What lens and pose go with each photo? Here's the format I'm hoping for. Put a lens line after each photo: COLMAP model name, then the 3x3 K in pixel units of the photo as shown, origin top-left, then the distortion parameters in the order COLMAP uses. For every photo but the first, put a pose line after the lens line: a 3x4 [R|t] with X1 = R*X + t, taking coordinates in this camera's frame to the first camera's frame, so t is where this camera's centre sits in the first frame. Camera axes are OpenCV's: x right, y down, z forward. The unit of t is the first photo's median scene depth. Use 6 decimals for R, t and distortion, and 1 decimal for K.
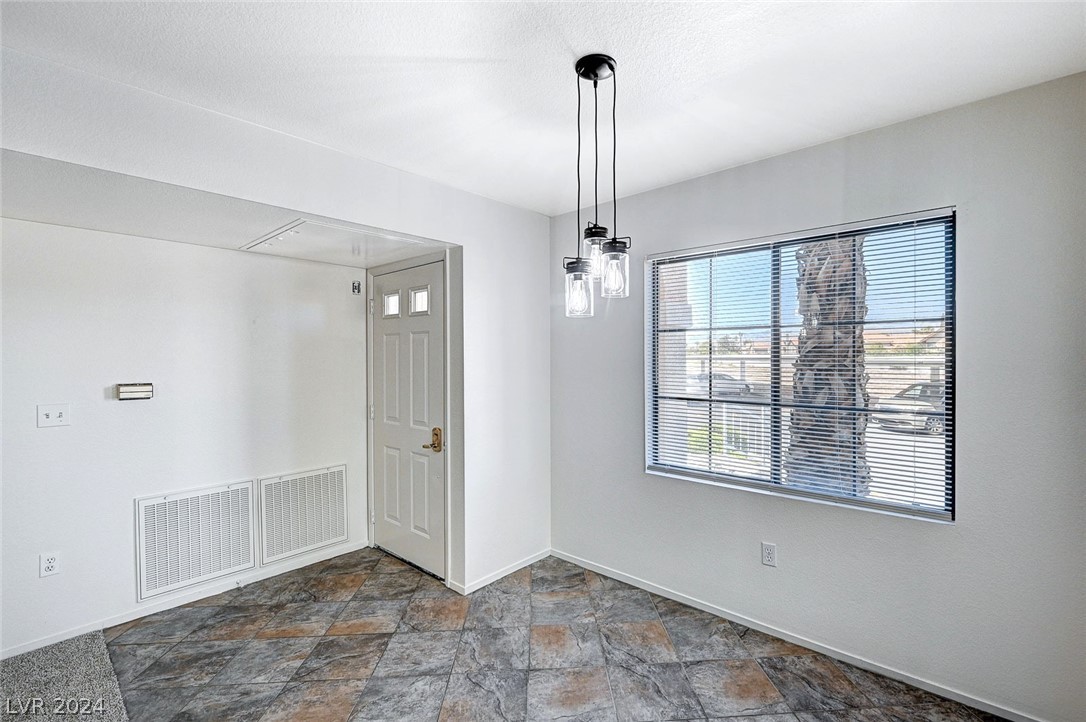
lens RADIAL K [[481.6, 0, 573.8], [0, 481.6, 363.3], [0, 0, 1]] dist [-0.003805, -0.000359]
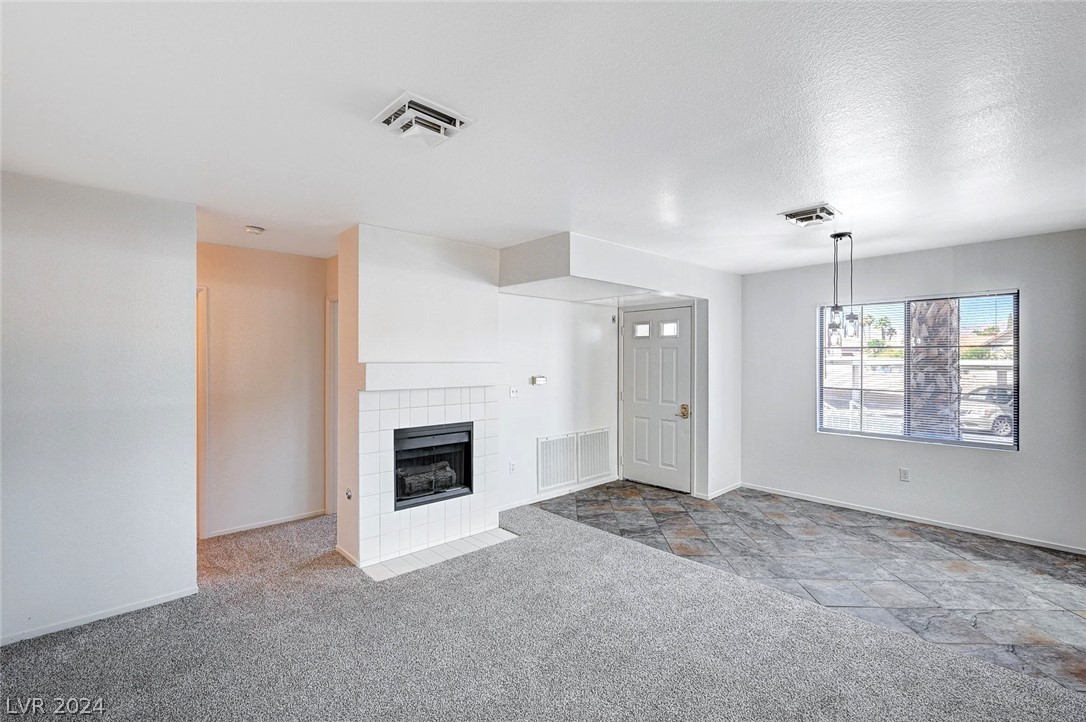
lens RADIAL K [[483.2, 0, 543.0], [0, 483.2, 361.0], [0, 0, 1]] dist [-0.003833, 0.000149]
pose [[0.993325, 0.006005, -0.115195, -0.608988], [-0.006801, 0.999956, -0.006514, -0.004501], [0.115151, 0.007254, 0.993322, -0.786845]]
